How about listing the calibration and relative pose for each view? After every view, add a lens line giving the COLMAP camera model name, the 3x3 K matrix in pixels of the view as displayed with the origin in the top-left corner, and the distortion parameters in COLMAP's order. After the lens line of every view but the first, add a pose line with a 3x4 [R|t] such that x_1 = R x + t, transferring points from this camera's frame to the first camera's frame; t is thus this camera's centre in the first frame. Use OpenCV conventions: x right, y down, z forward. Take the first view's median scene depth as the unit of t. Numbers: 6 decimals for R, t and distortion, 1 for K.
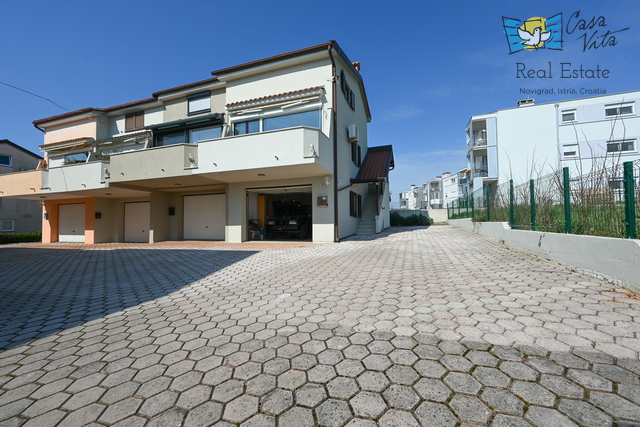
lens RADIAL K [[252.3, 0, 322.3], [0, 252.3, 215.1], [0, 0, 1]] dist [-0.002987, 0.000110]
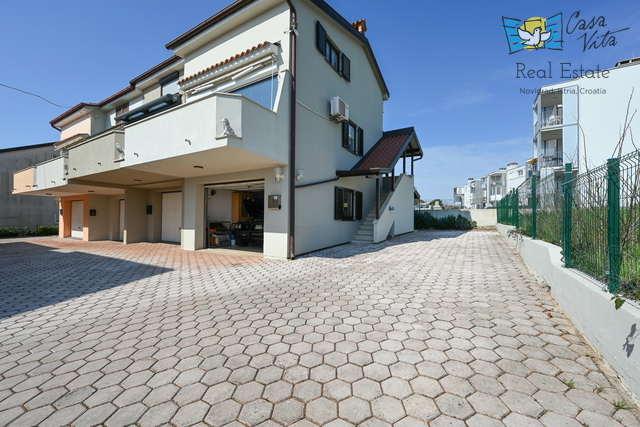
lens RADIAL K [[252.3, 0, 320.8], [0, 252.3, 215.5], [0, 0, 1]] dist [-0.002987, 0.000110]
pose [[0.979437, 0.018361, -0.200913, 0.209383], [-0.014014, 0.999636, 0.023040, -0.025232], [0.201263, -0.019751, 0.979338, 0.236163]]
